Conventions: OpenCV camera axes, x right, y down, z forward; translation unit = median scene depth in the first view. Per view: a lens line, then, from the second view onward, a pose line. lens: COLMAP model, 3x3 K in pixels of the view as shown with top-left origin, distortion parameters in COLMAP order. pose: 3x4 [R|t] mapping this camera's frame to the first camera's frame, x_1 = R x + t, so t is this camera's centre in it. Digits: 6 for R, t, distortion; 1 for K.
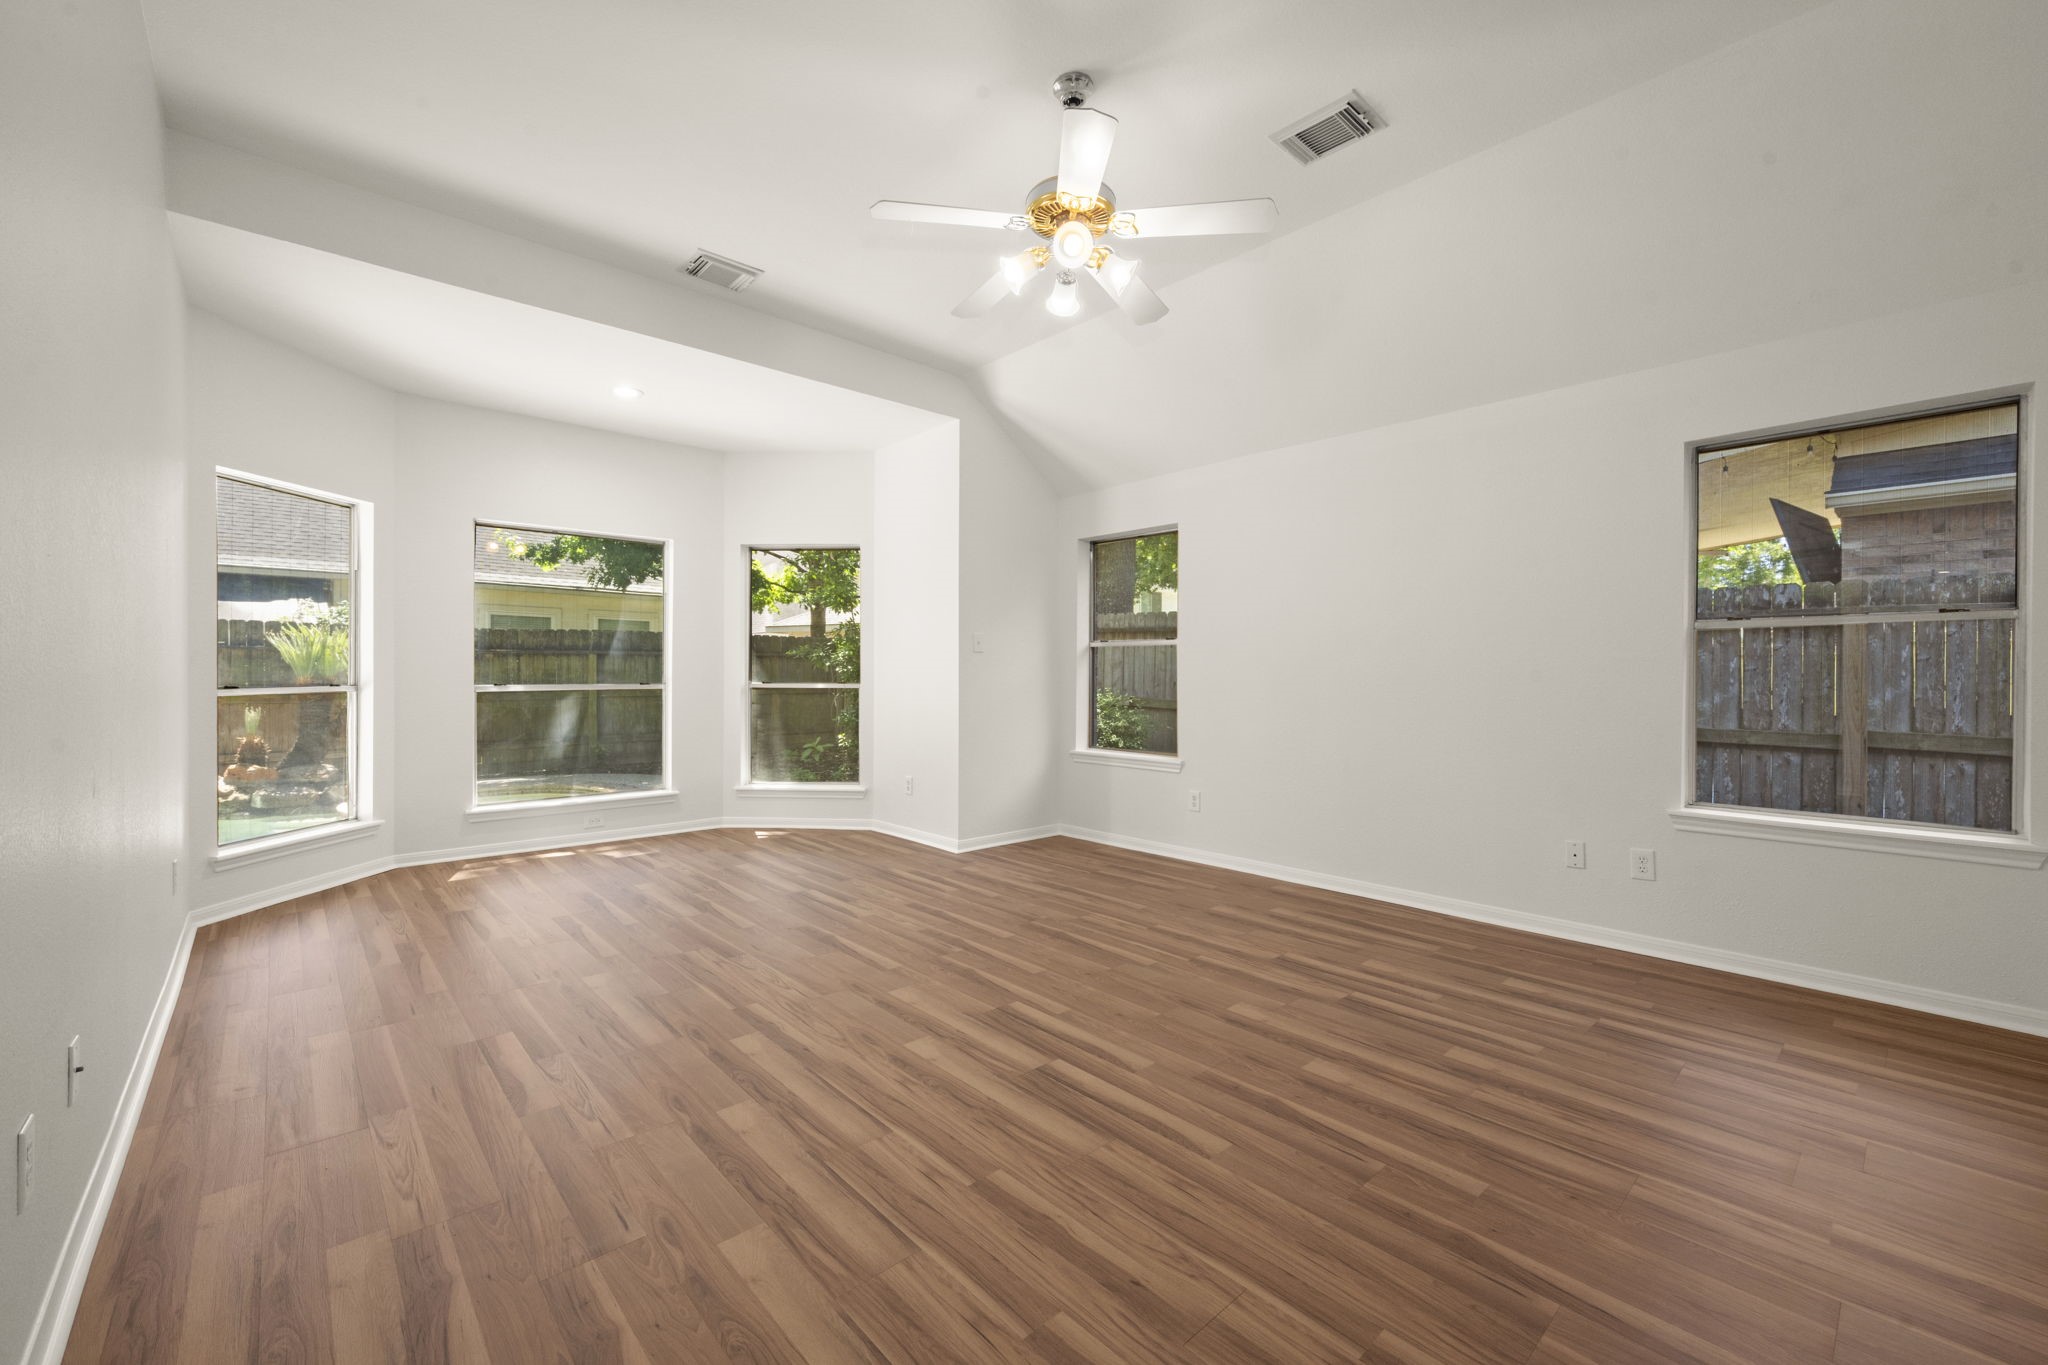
lens RADIAL K [[841.8, 0, 1019.3], [0, 841.8, 678.9], [0, 0, 1]] dist [0.002340, -0.000619]
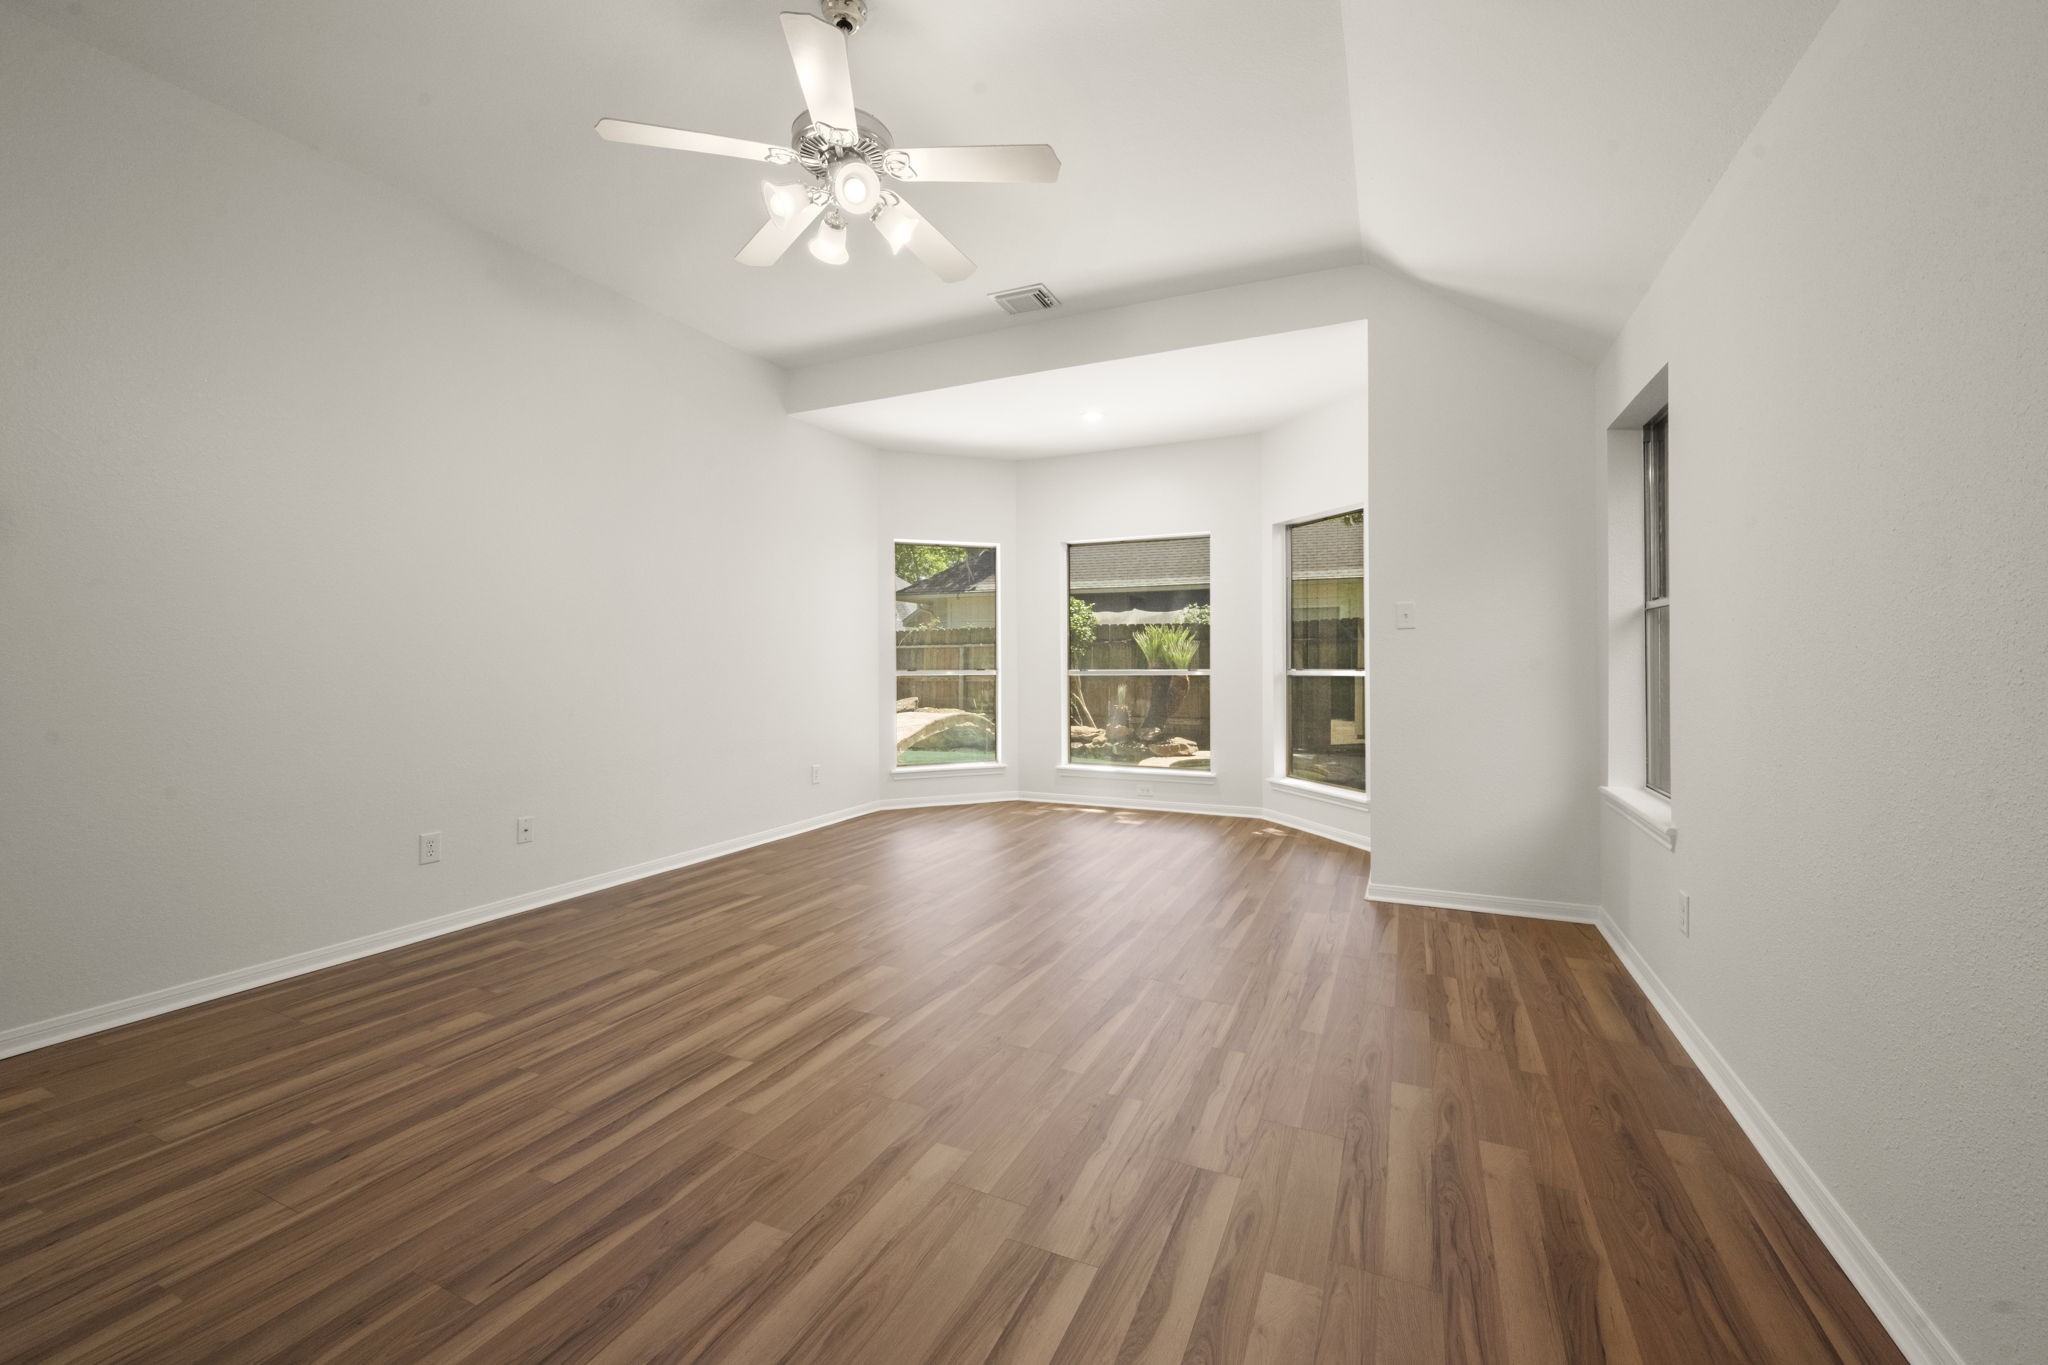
lens RADIAL K [[835.2, 0, 1034.1], [0, 835.2, 667.2], [0, 0, 1]] dist [0.000886, 0.000266]
pose [[0.377635, 0.002191, -0.925952, 0.788906], [0.002805, 0.999990, 0.003510, -0.003360], [0.925950, -0.003923, 0.377625, 0.702096]]
